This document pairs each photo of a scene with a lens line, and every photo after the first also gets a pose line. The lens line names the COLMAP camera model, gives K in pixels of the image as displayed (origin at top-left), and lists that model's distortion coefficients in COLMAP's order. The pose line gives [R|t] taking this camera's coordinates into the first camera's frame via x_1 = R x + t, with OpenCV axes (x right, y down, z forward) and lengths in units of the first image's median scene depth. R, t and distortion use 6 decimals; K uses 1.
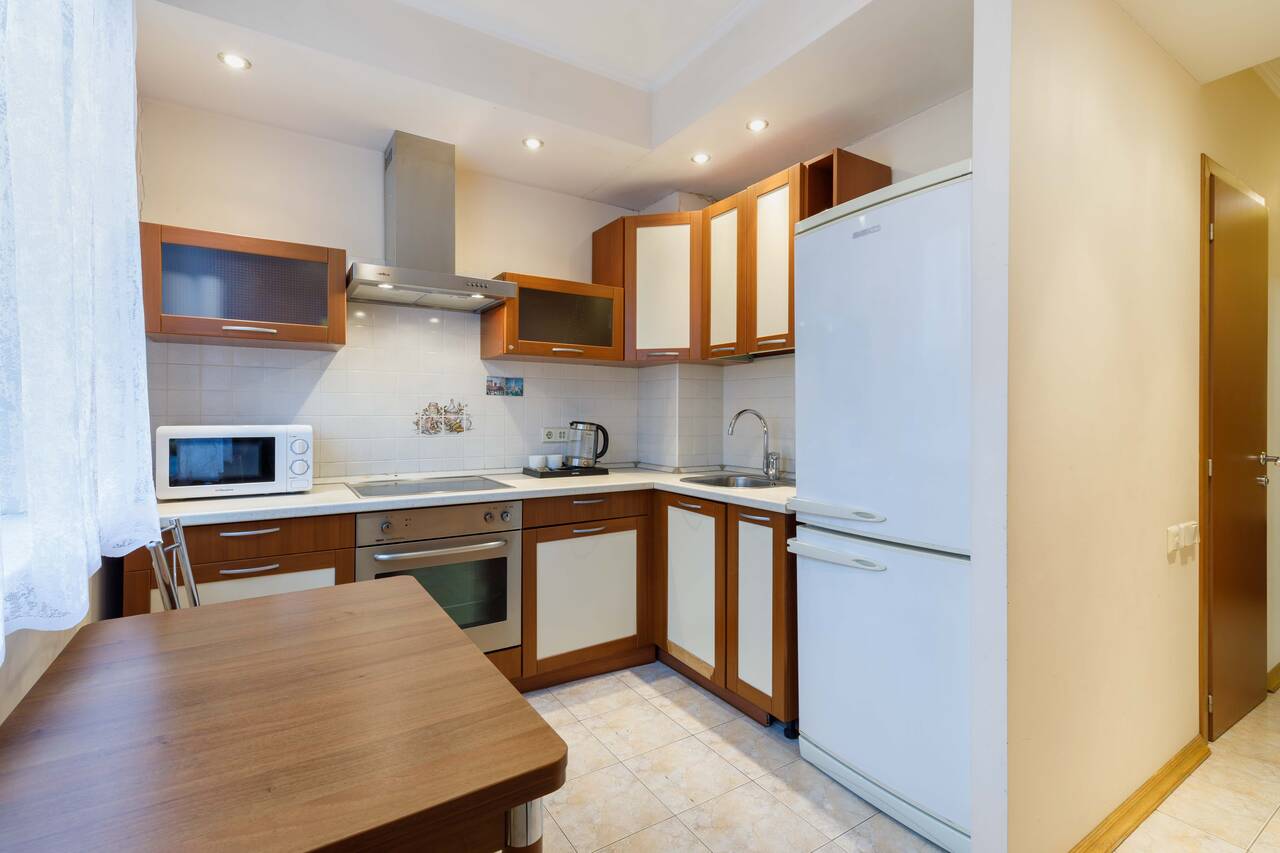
lens RADIAL K [[585.7, 0, 644.3], [0, 585.7, 429.0], [0, 0, 1]] dist [-0.002830, 0.000179]
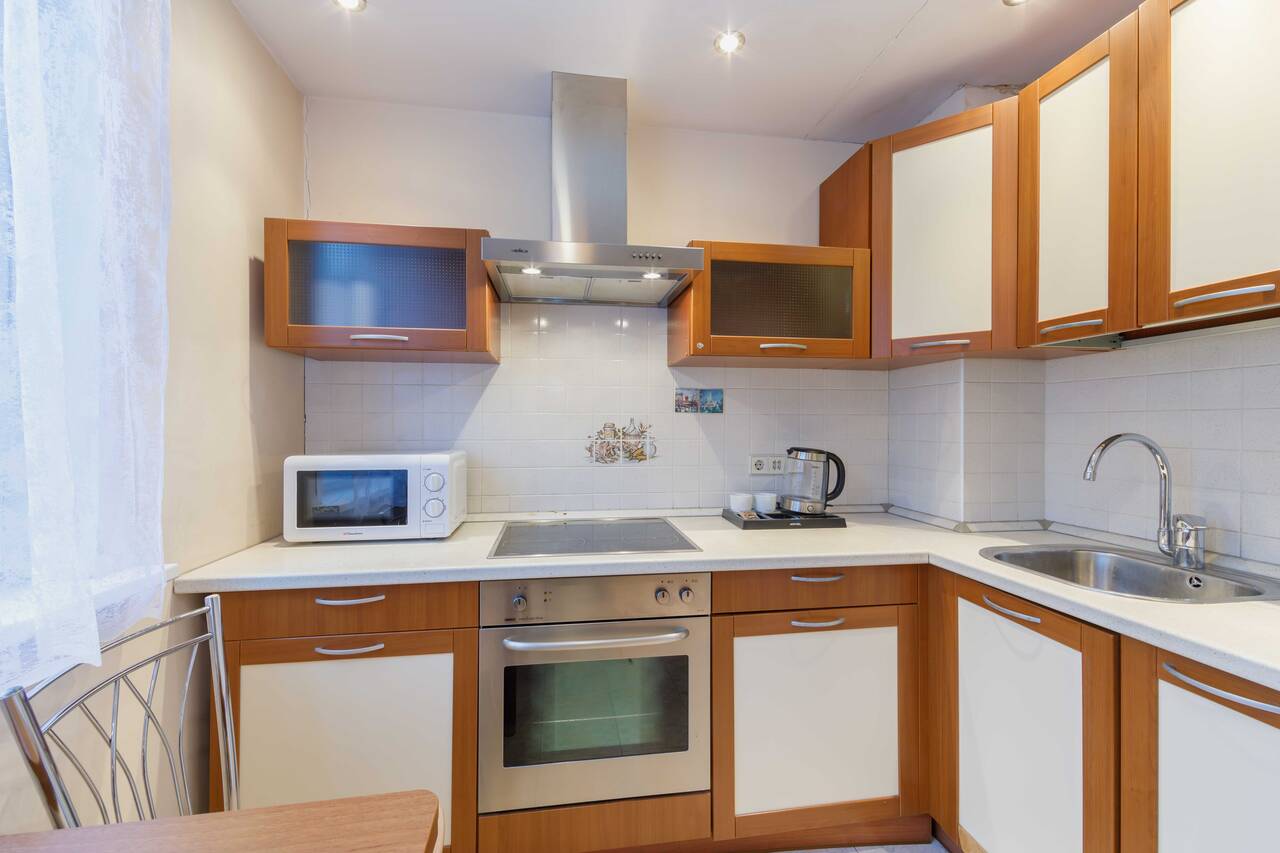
lens RADIAL K [[509.8, 0, 647.2], [0, 509.8, 420.3], [0, 0, 1]] dist [0.019407, -0.000160]
pose [[0.917431, -0.005820, -0.397853, -0.037874], [-0.006807, 0.999517, -0.030317, -0.027838], [0.397838, 0.030522, 0.916948, 0.380781]]
